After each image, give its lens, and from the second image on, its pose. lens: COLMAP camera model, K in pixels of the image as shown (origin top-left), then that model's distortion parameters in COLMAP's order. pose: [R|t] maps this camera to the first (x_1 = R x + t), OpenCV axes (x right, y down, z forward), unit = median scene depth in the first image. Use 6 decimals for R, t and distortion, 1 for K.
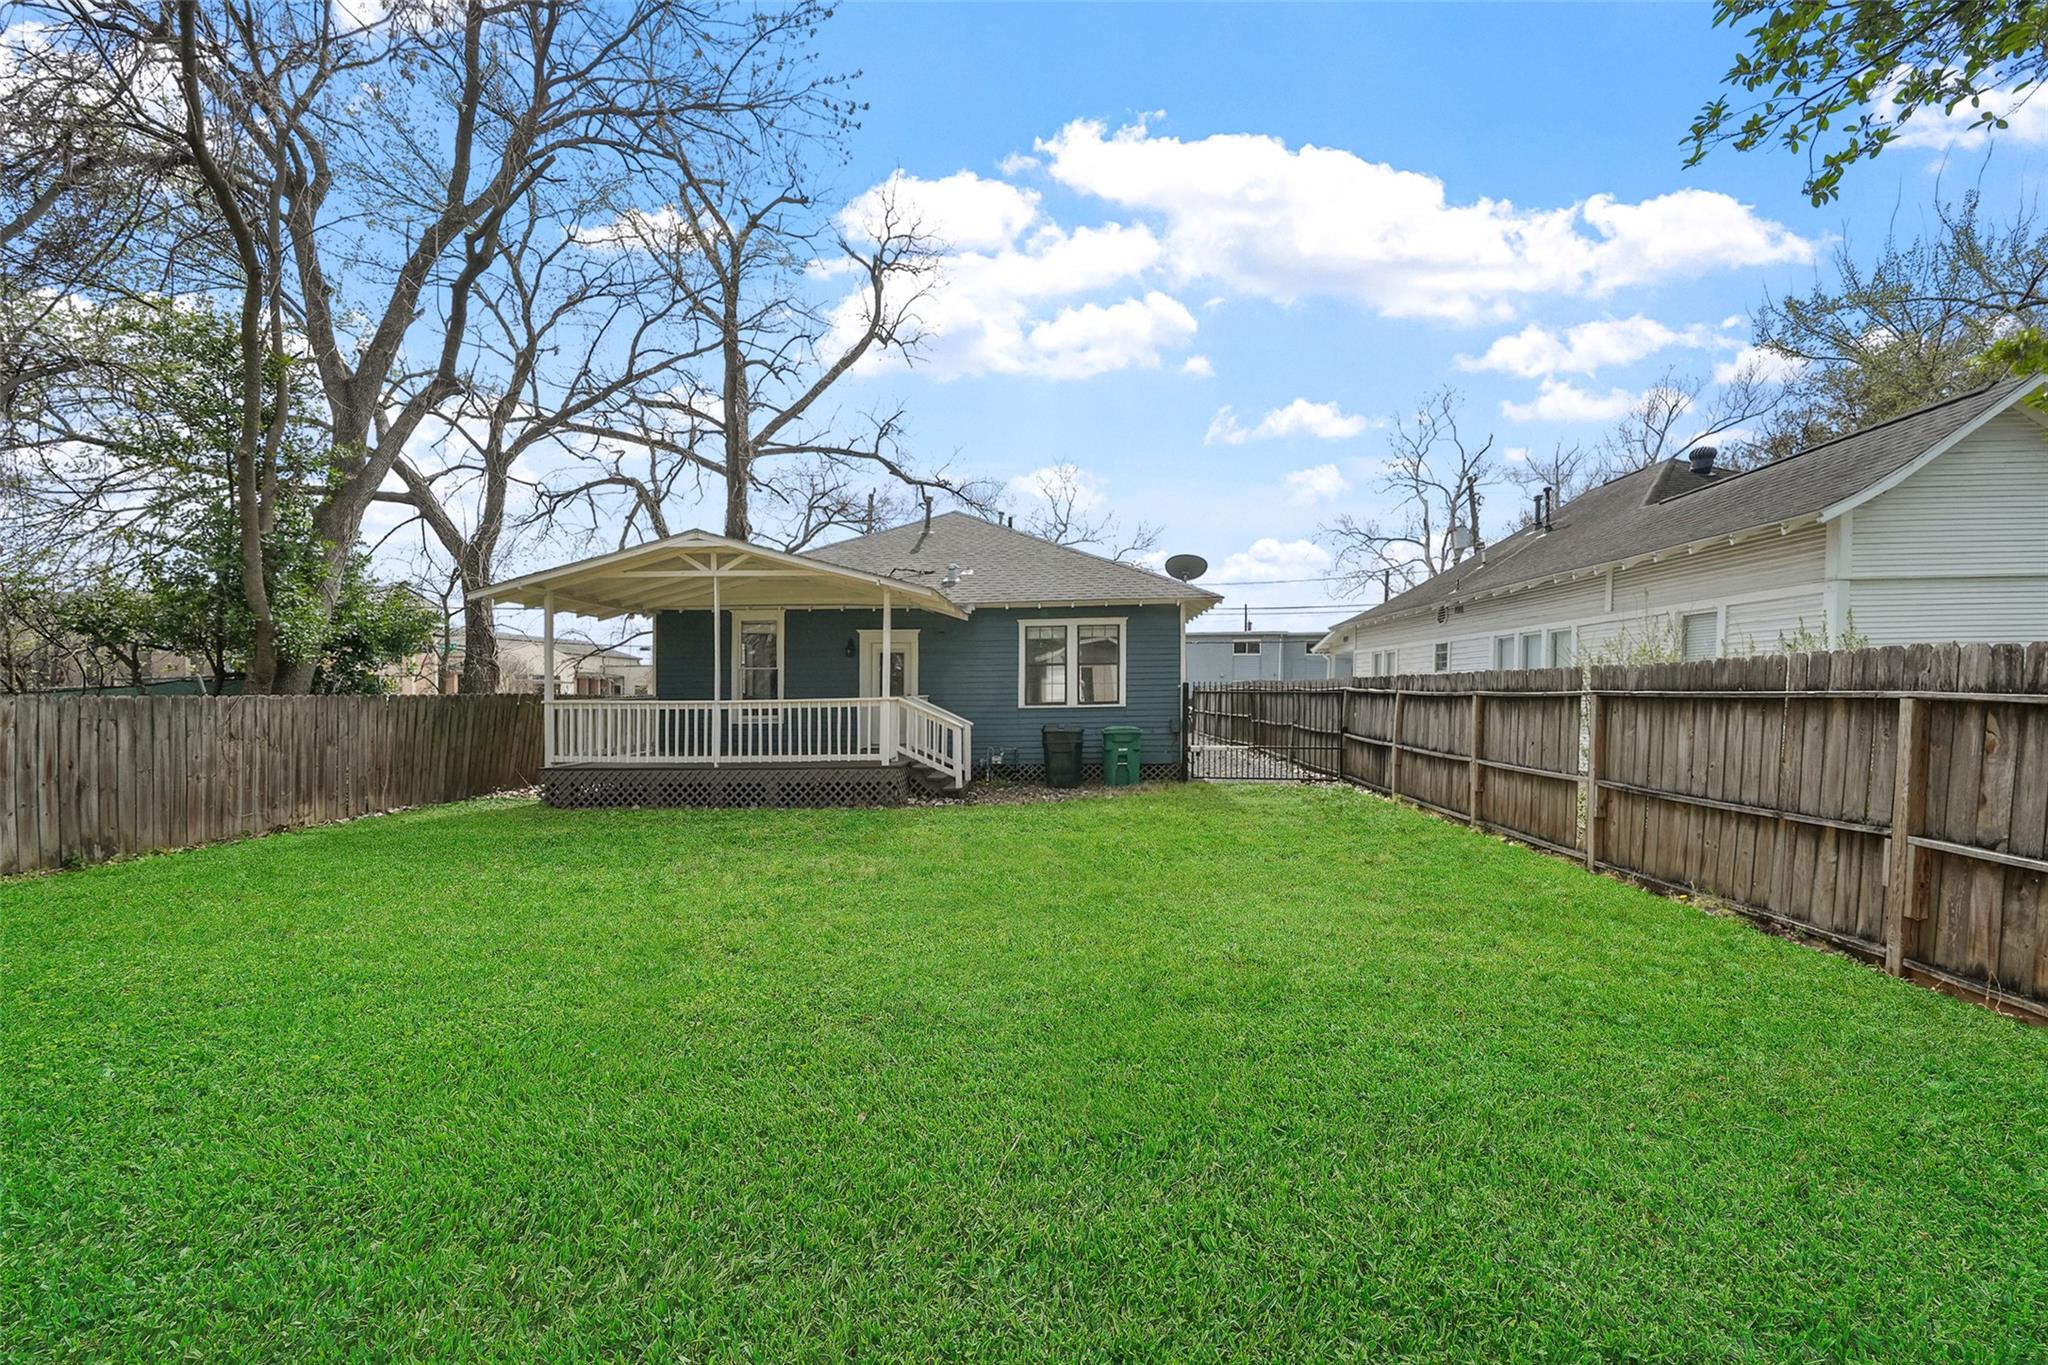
lens RADIAL K [[713.0, 0, 1023.2], [0, 713.0, 672.1], [0, 0, 1]] dist [-0.001951, -0.000083]
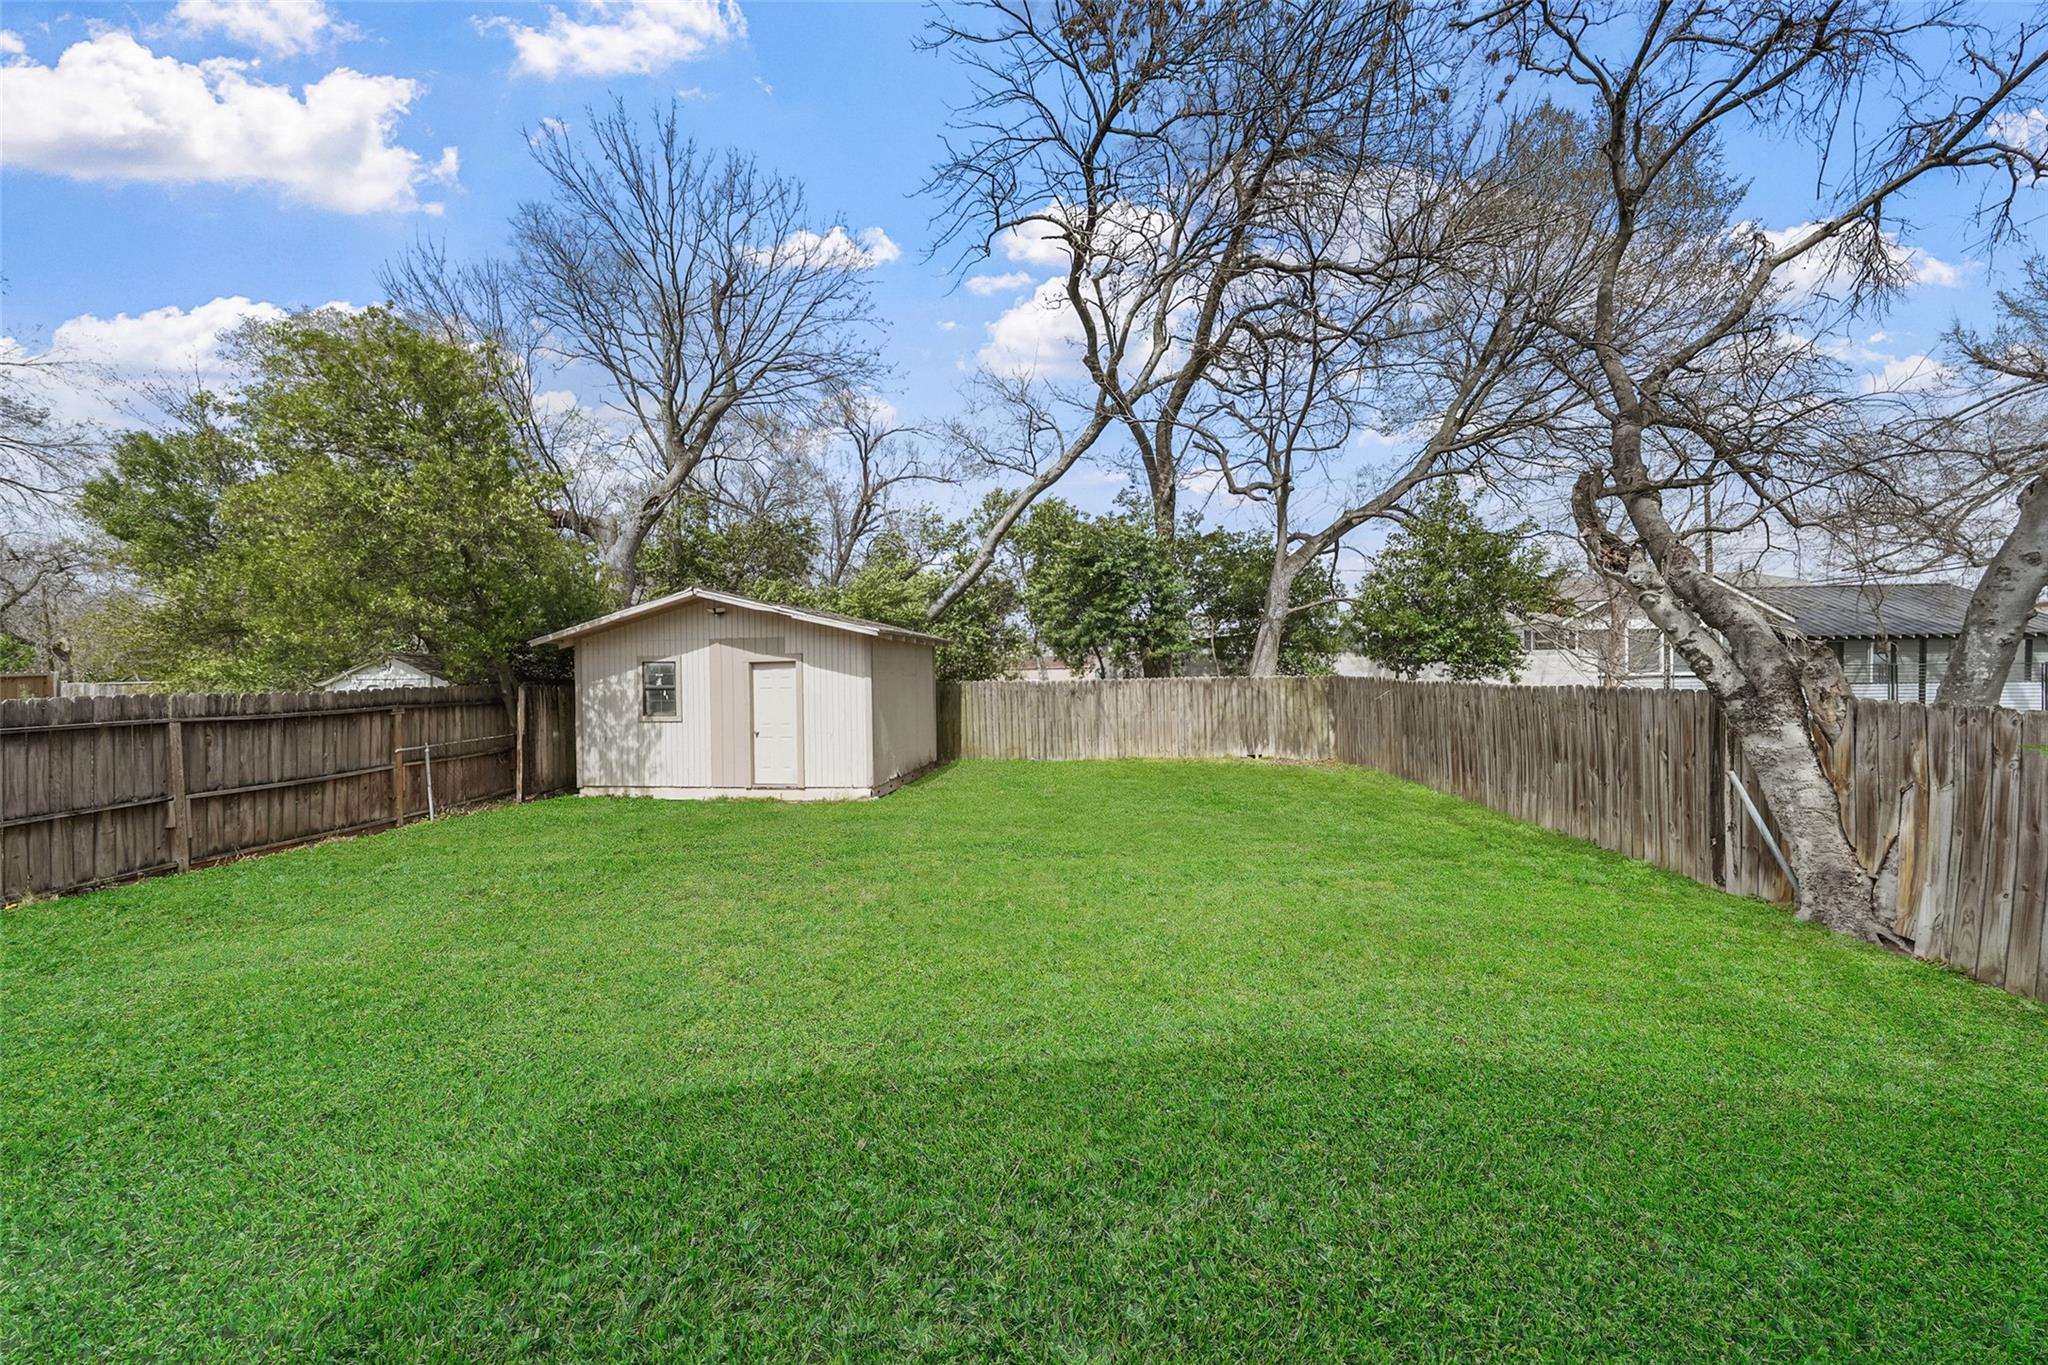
lens RADIAL K [[713.0, 0, 1023.2], [0, 713.0, 672.1], [0, 0, 1]] dist [-0.001951, -0.000083]
pose [[-0.999747, 0.021922, -0.005010, -0.826439], [0.021997, 0.999639, -0.015414, -0.014289], [0.004670, -0.015520, -0.999869, 2.476235]]
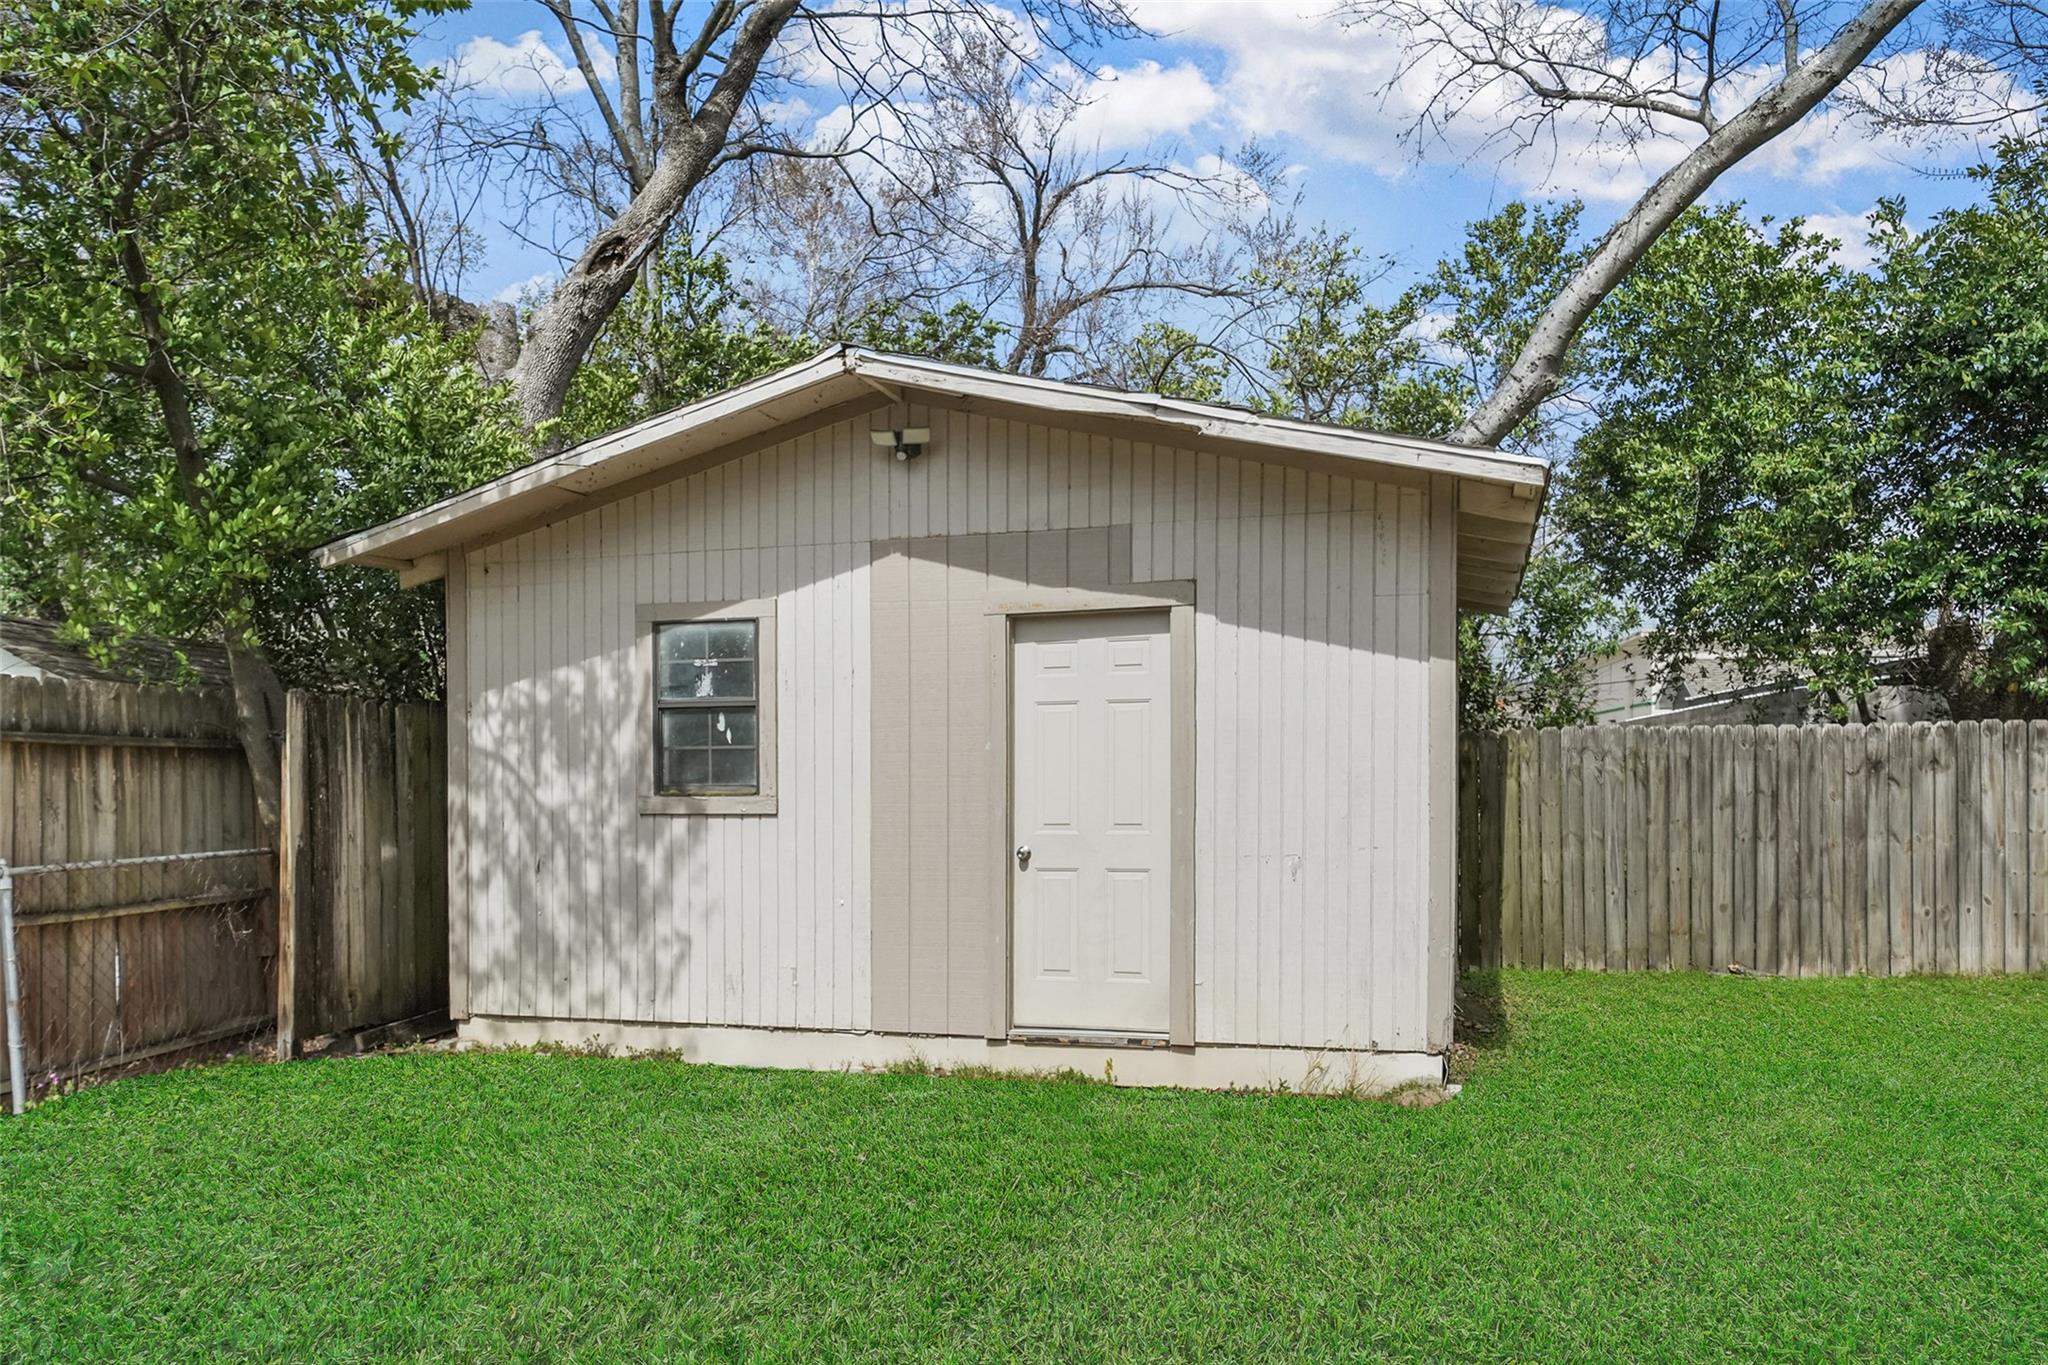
lens RADIAL K [[1447.2, 0, 1013.4], [0, 1447.2, 801.3], [0, 0, 1]] dist [-0.000730, 0.000986]
pose [[-0.991279, 0.011141, 0.131310, -0.102481], [0.009793, 0.999893, -0.010909, 0.098569], [-0.131417, -0.009528, -0.991281, 1.486523]]
